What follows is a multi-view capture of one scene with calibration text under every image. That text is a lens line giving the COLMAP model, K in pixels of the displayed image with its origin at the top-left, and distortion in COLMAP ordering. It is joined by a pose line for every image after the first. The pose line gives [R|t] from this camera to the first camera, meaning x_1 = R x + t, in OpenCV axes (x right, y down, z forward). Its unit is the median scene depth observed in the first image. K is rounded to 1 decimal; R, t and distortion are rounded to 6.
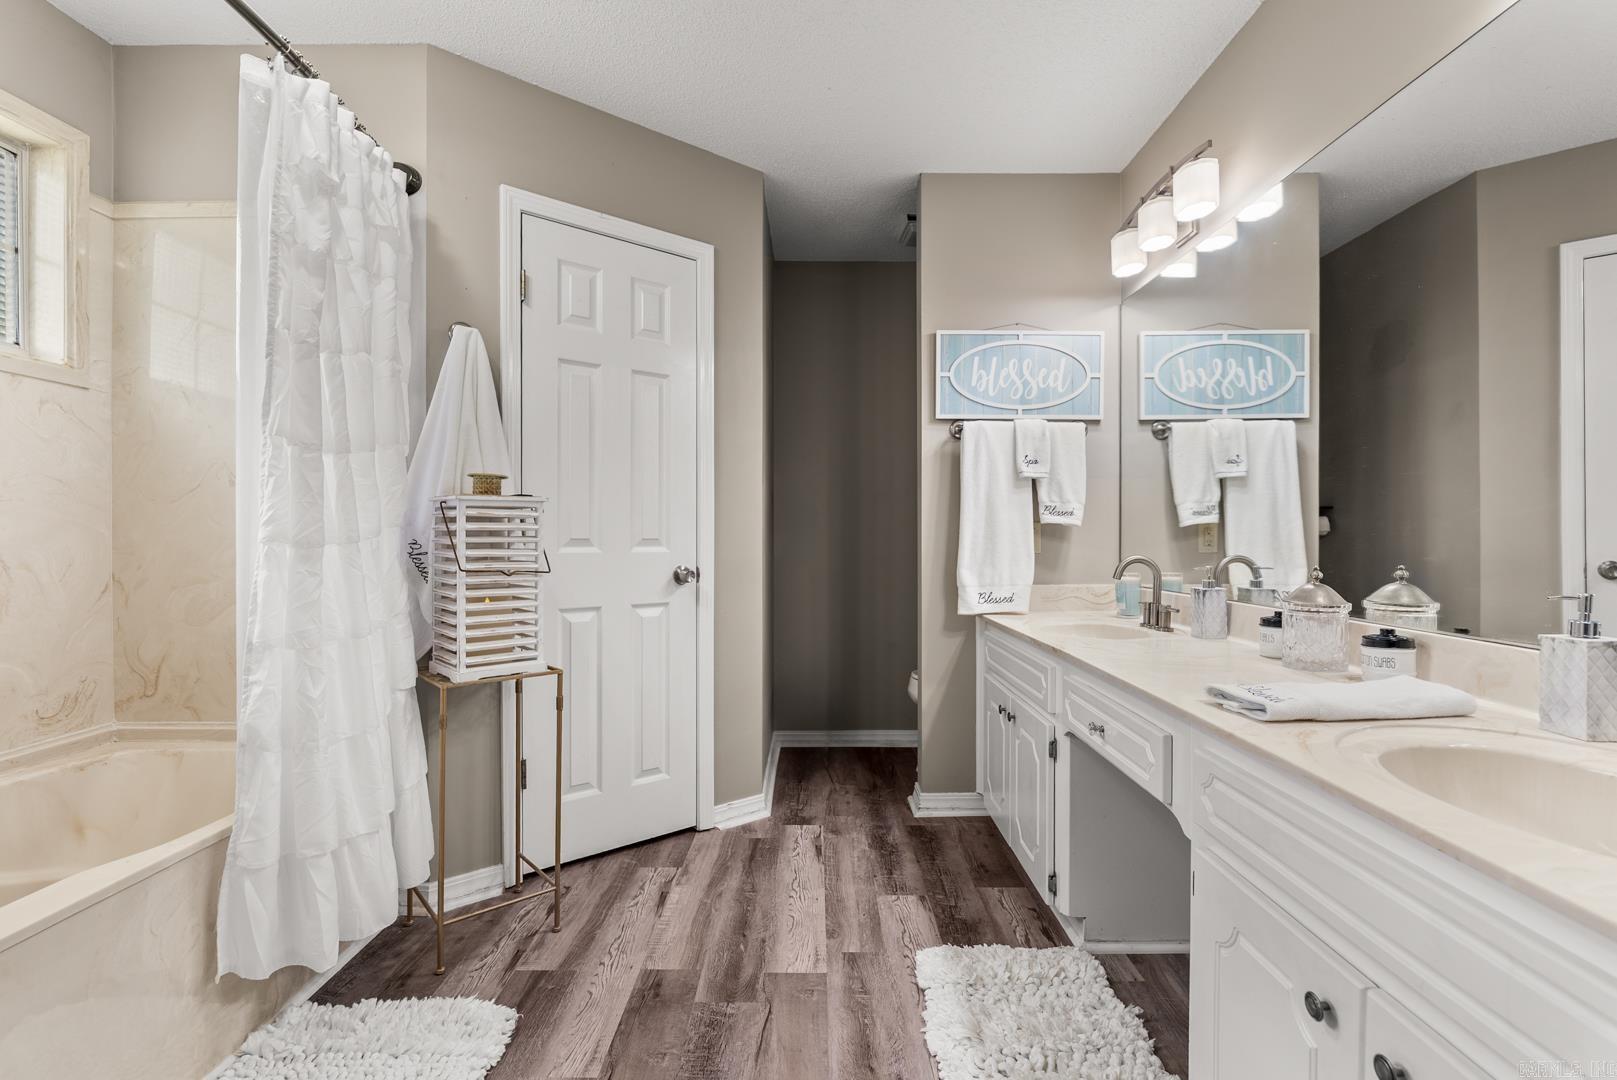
lens RADIAL K [[737.5, 0, 798.8], [0, 737.5, 540.0], [0, 0, 1]] dist [-0.007838, 0.001078]
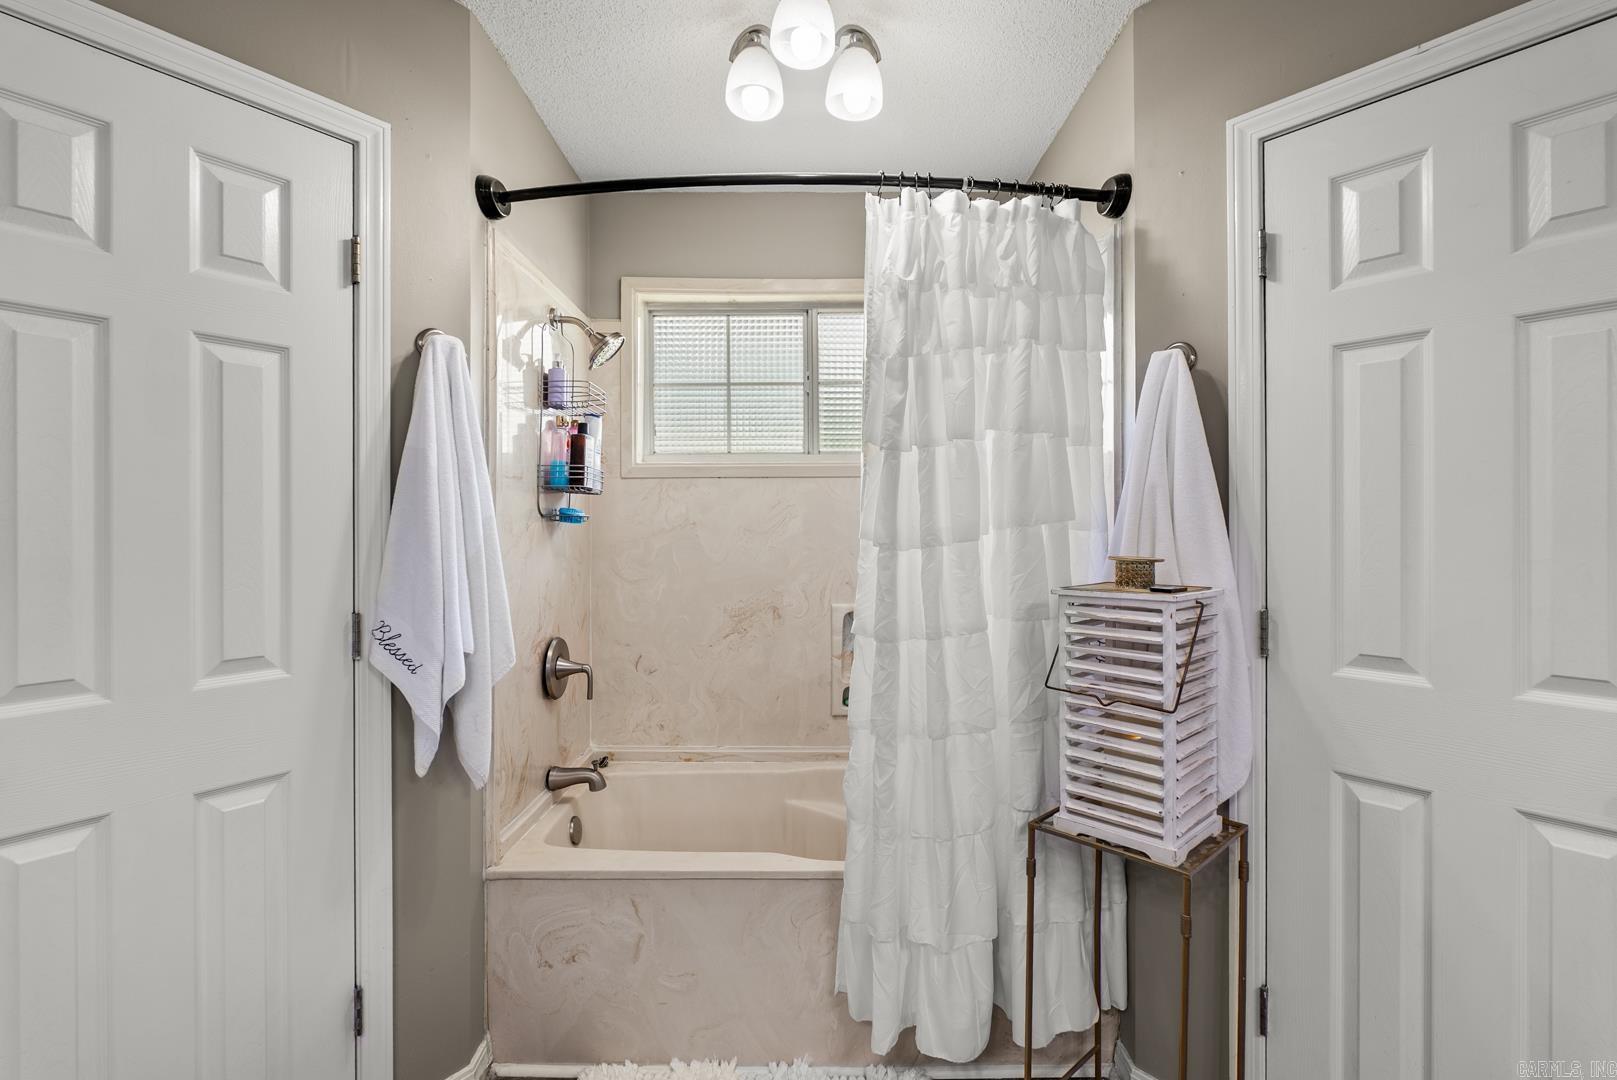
lens RADIAL K [[737.5, 0, 803.3], [0, 737.5, 523.7], [0, 0, 1]] dist [-0.007838, 0.001078]
pose [[0.013435, -0.009390, -0.999866, 0.278003], [-0.002223, 0.999953, -0.009421, -0.105798], [0.999907, 0.002349, 0.013413, 0.617929]]
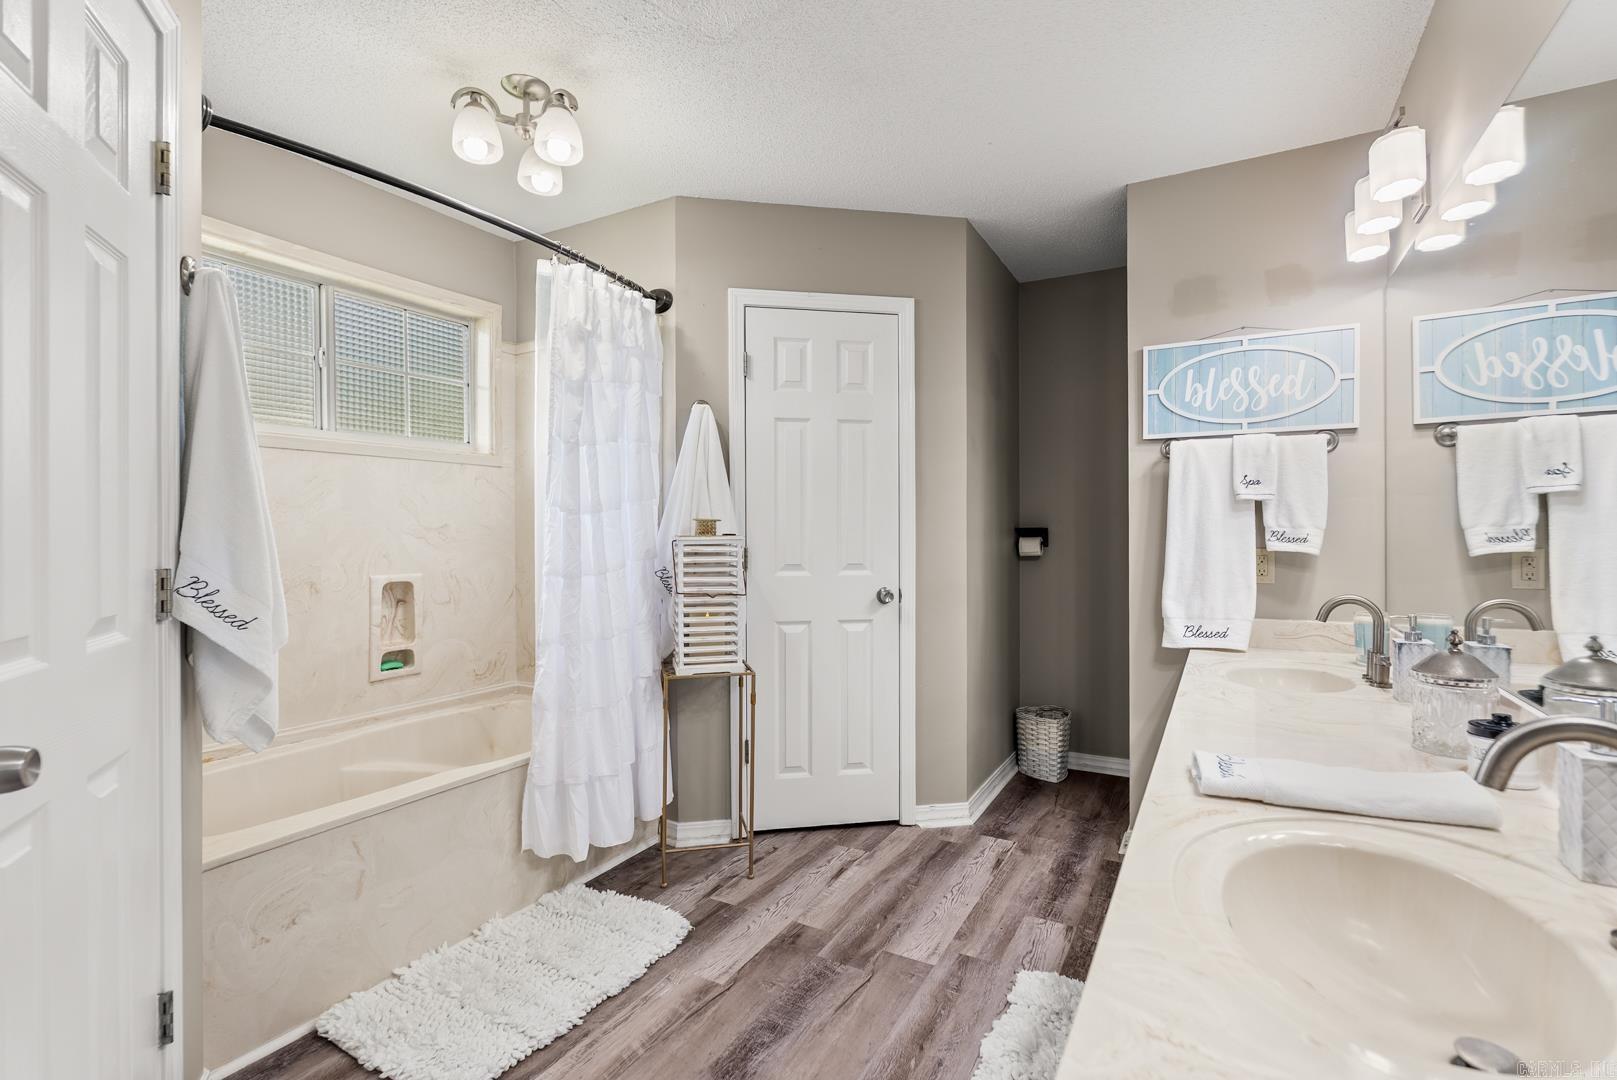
lens RADIAL K [[737.5, 0, 794.3], [0, 737.5, 534.9], [0, 0, 1]] dist [-0.007838, 0.001078]
pose [[0.871480, -0.004835, -0.490407, 0.333444], [0.003993, 0.999988, -0.002763, -0.051692], [0.490415, 0.000450, 0.871489, -0.064235]]
